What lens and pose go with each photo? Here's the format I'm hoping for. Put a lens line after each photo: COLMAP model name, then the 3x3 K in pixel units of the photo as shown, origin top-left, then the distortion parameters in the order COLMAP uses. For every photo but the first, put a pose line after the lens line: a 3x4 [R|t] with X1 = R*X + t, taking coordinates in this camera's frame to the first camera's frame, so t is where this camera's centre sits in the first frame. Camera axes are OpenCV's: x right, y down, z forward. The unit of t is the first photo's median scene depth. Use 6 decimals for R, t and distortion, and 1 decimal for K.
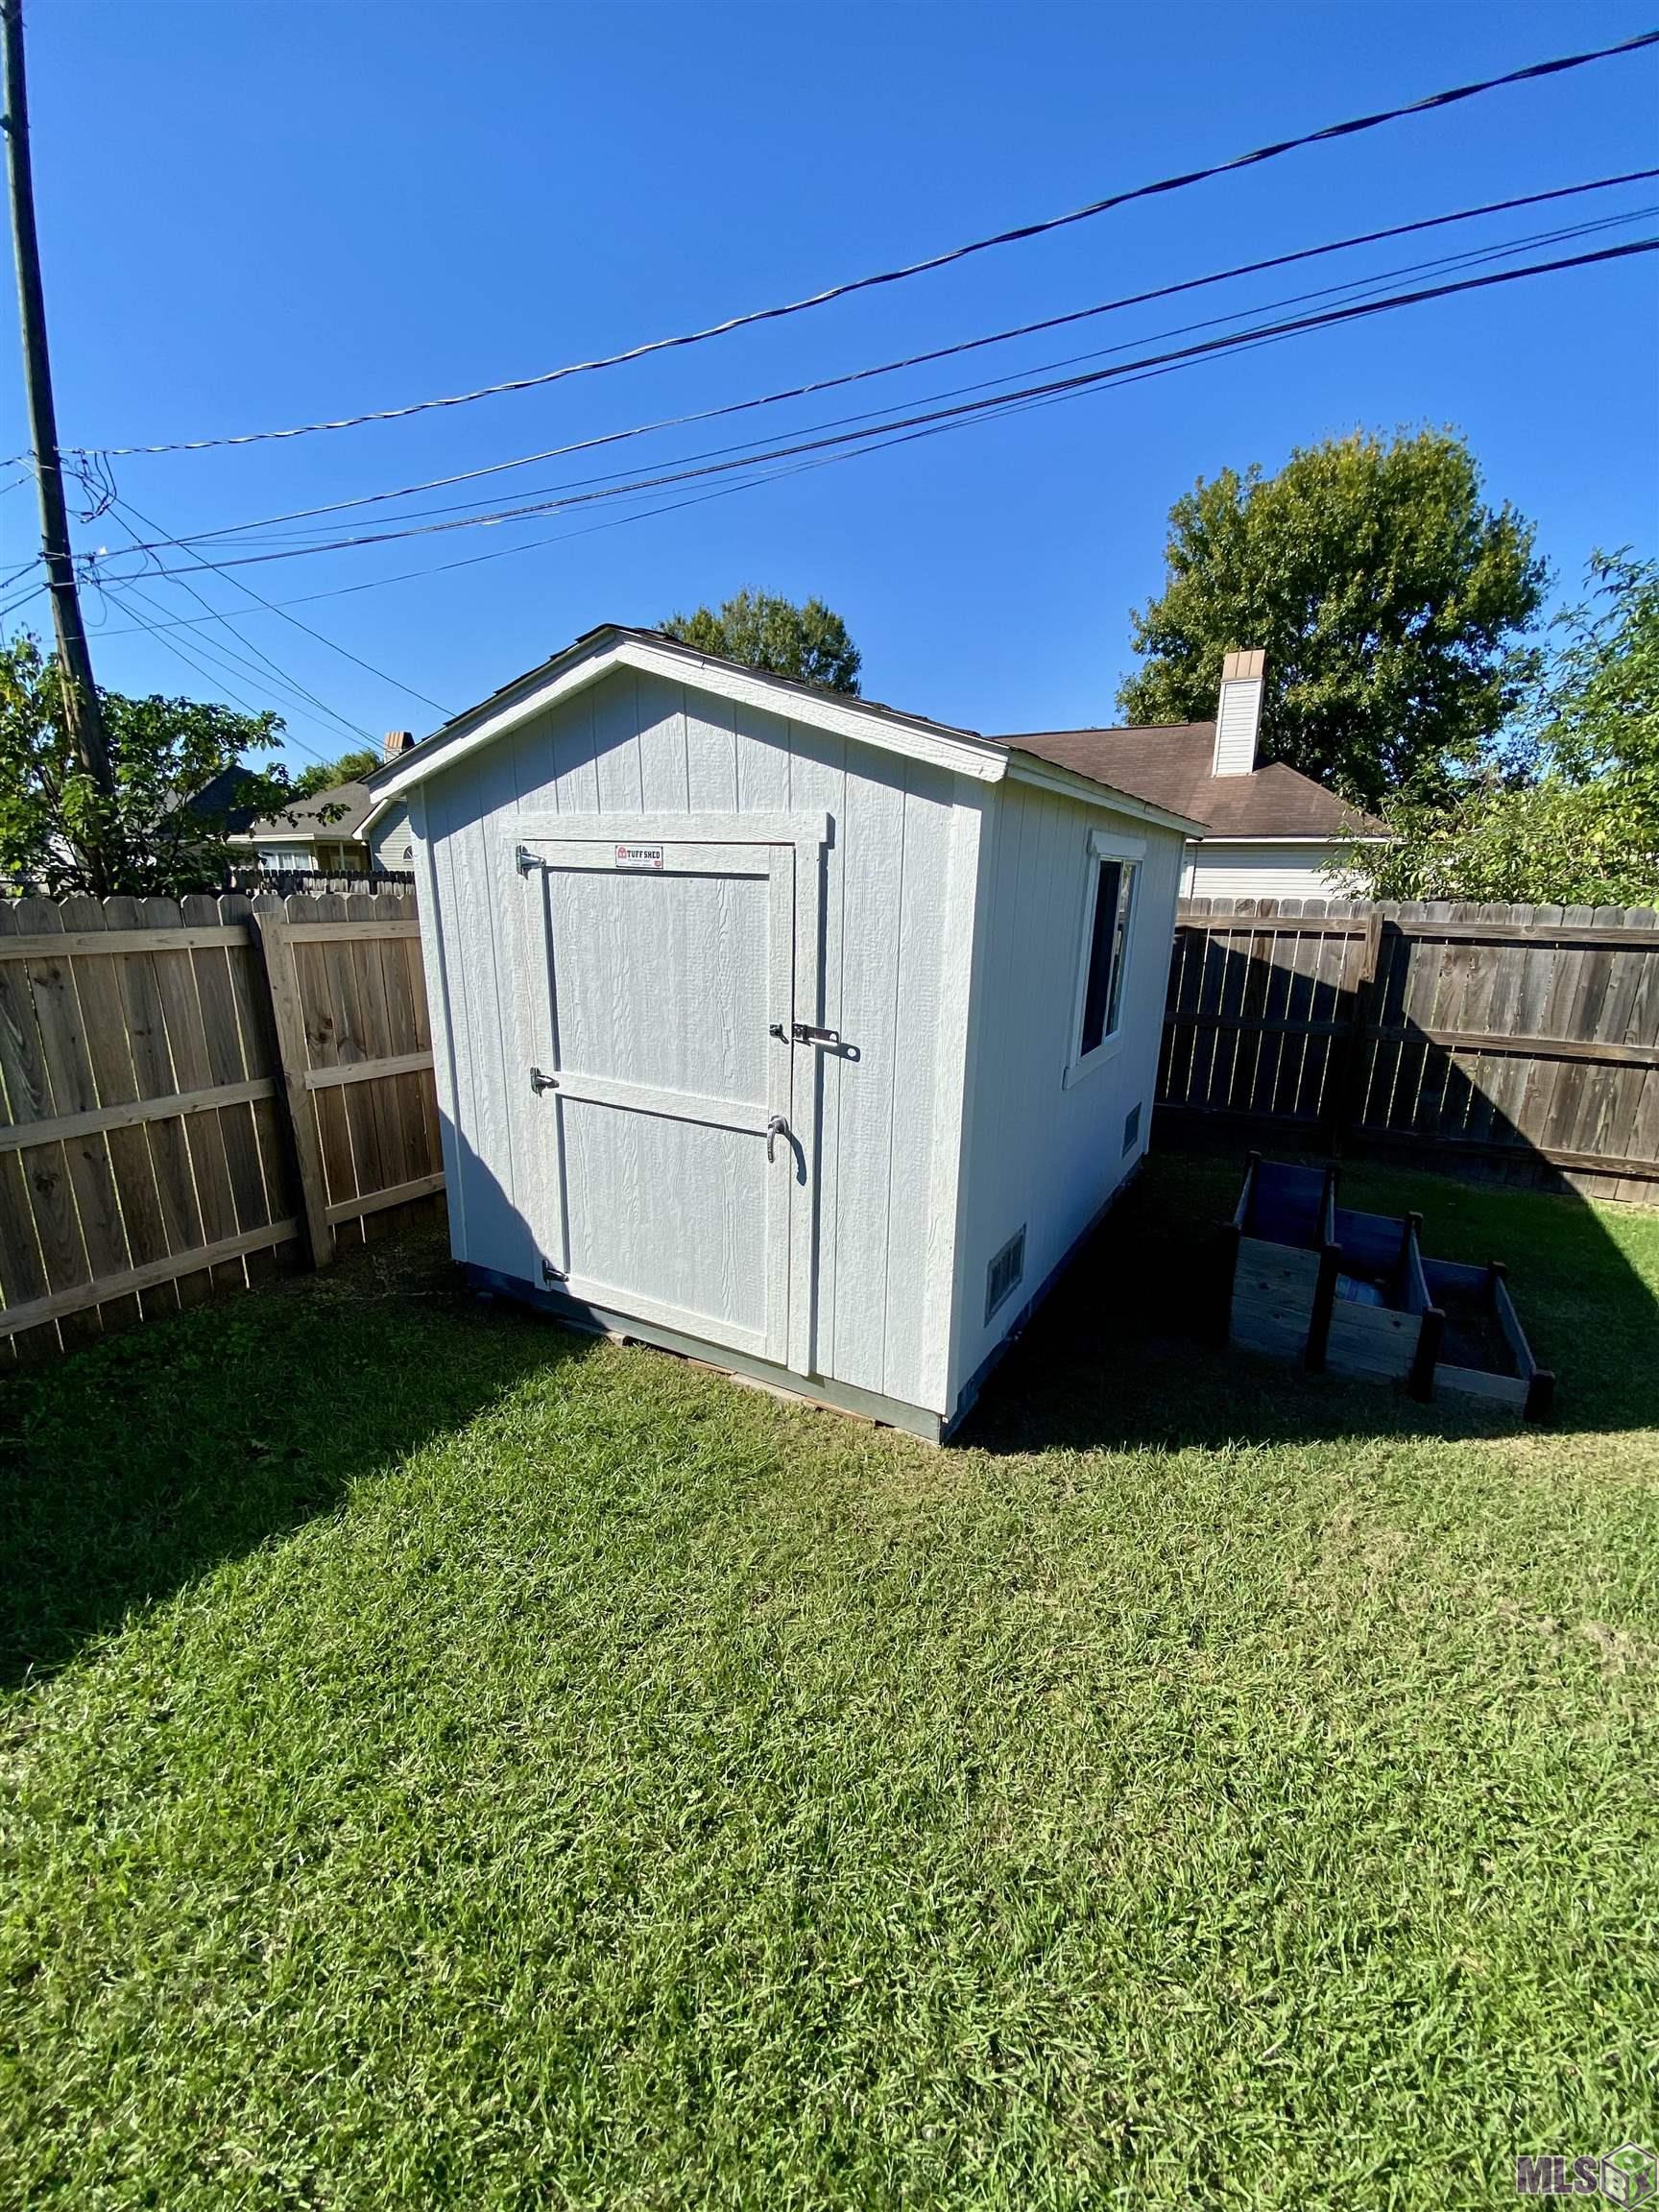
lens RADIAL K [[881.9, 0, 825.9], [0, 881.9, 1098.7], [0, 0, 1]] dist [0.025764, -0.021566]
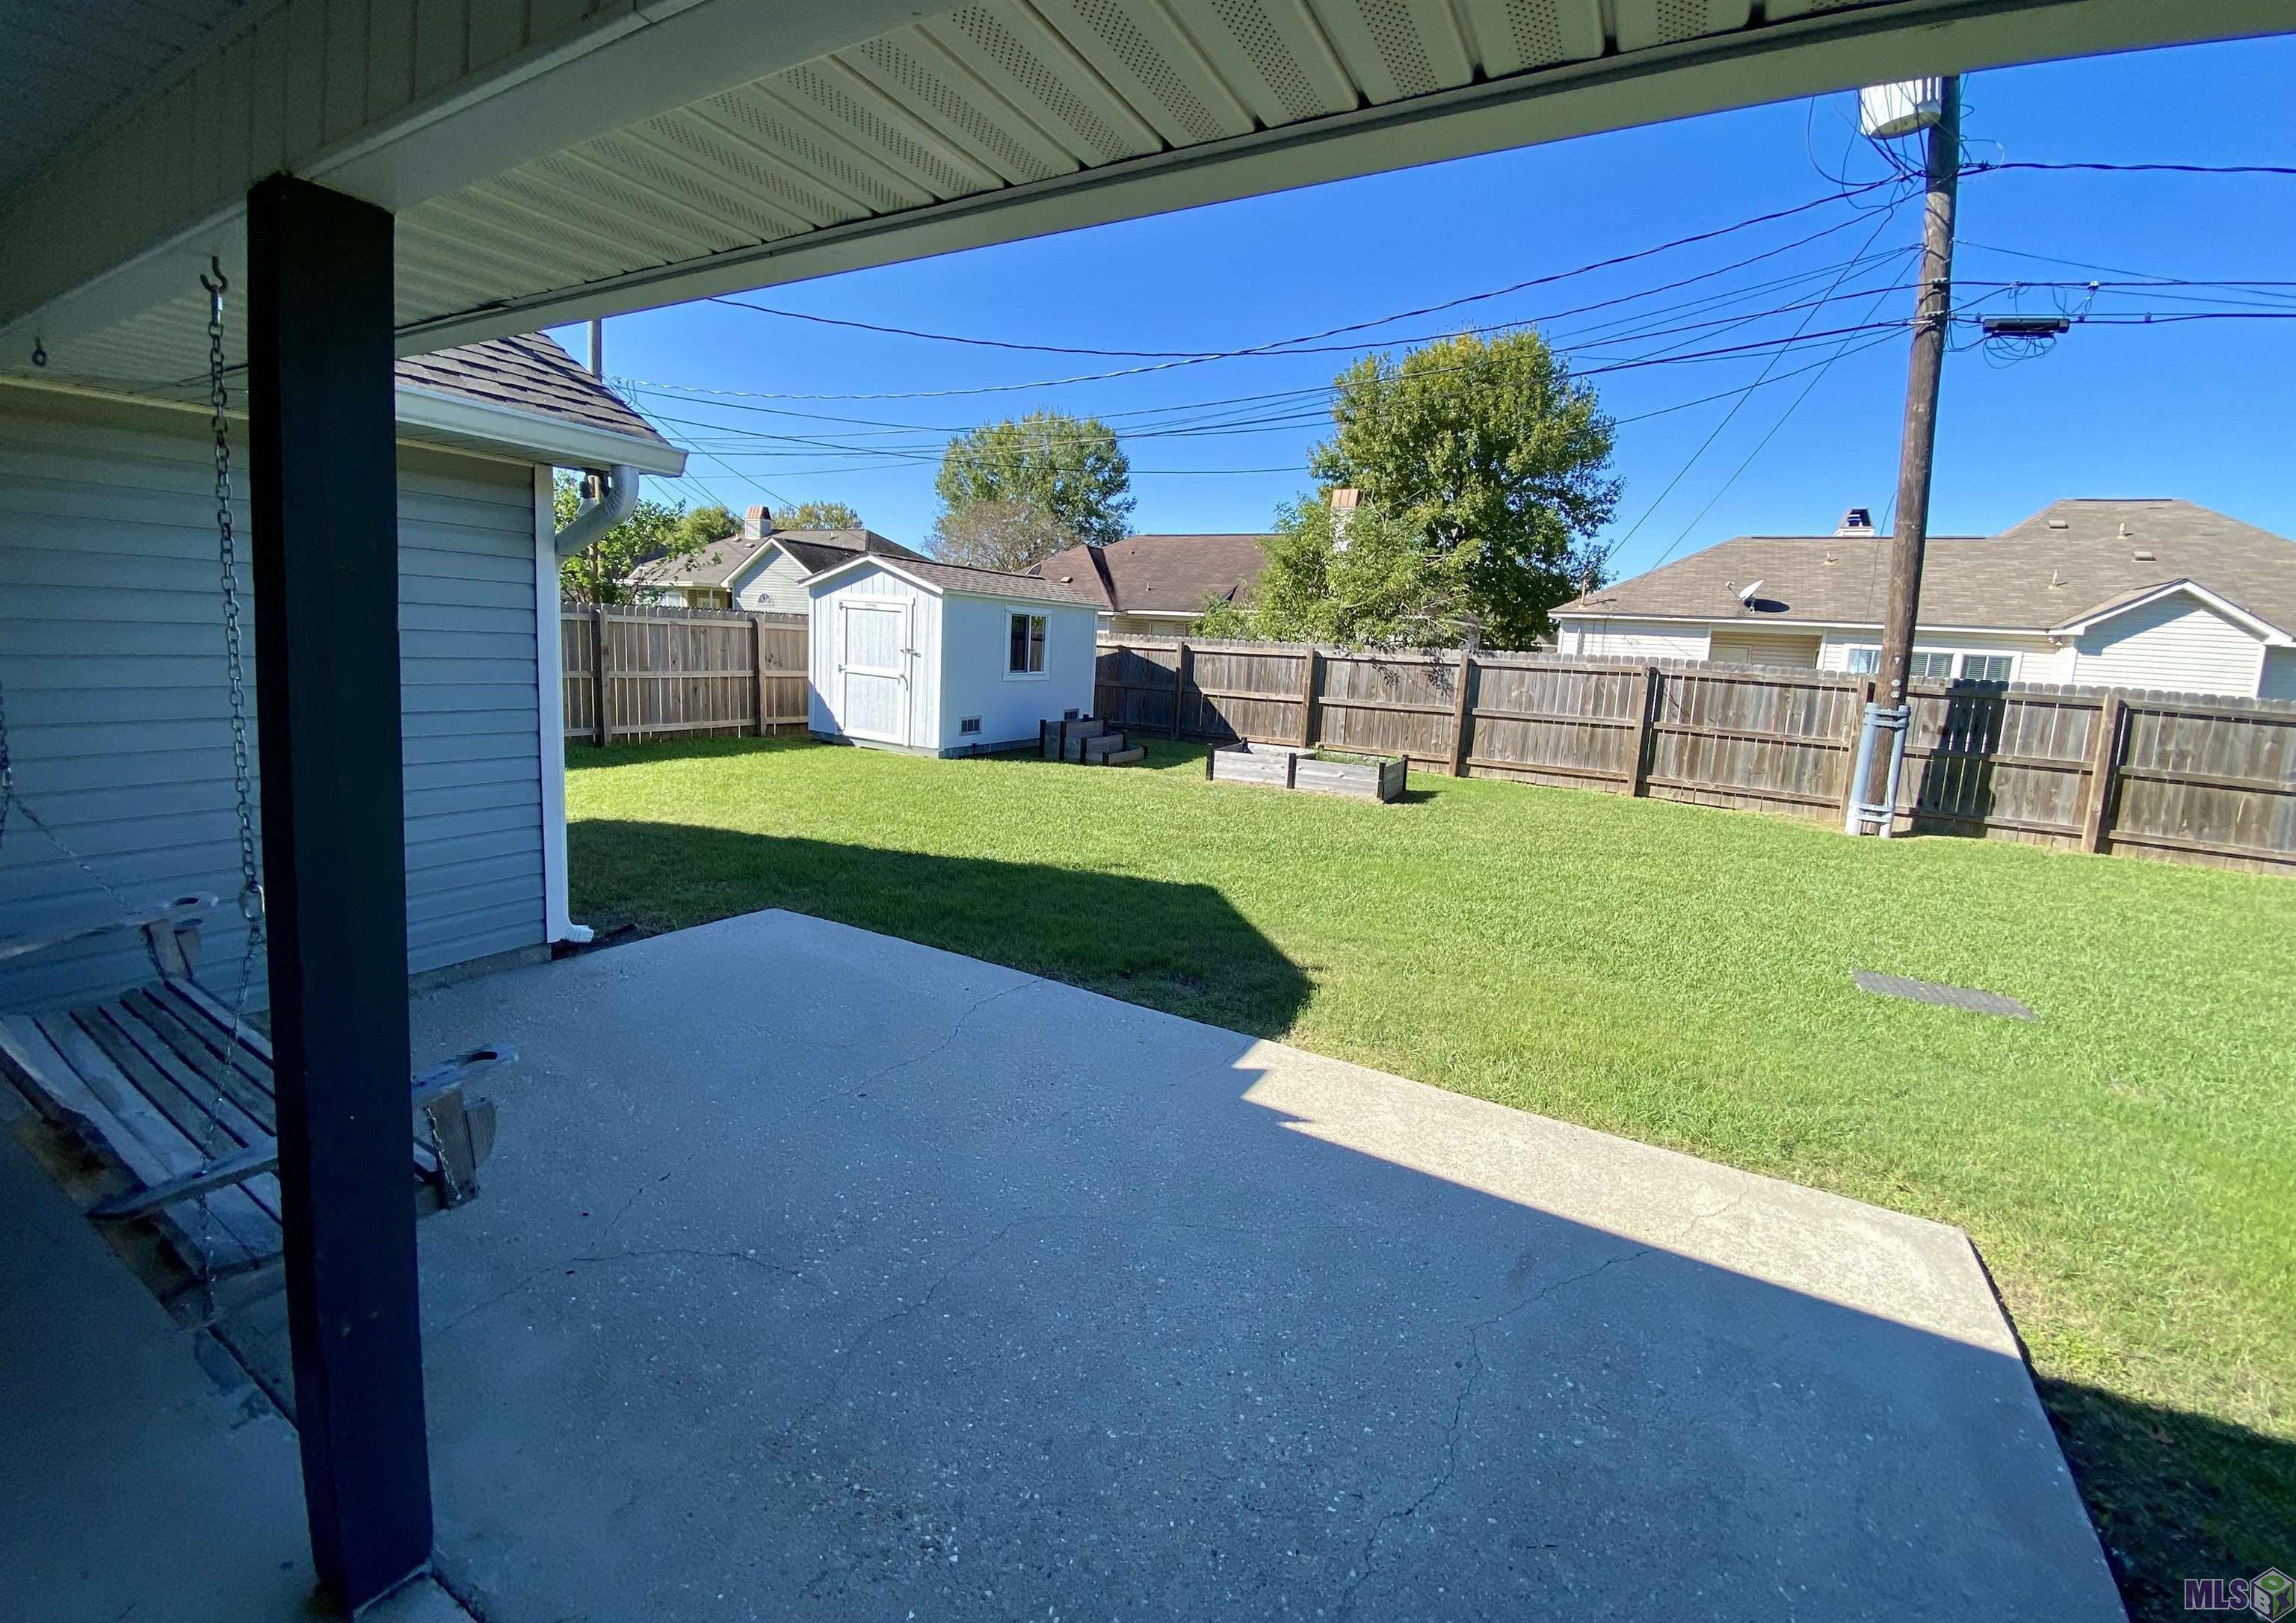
lens RADIAL K [[919.4, 0, 1151.9], [0, 919.4, 750.9], [0, 0, 1]] dist [0.066881, 0.000002]
pose [[0.999227, 0.039225, -0.002620, 0.814059], [-0.039250, 0.991677, -0.122620, 0.621043], [-0.002211, 0.122628, 0.992450, -2.278416]]
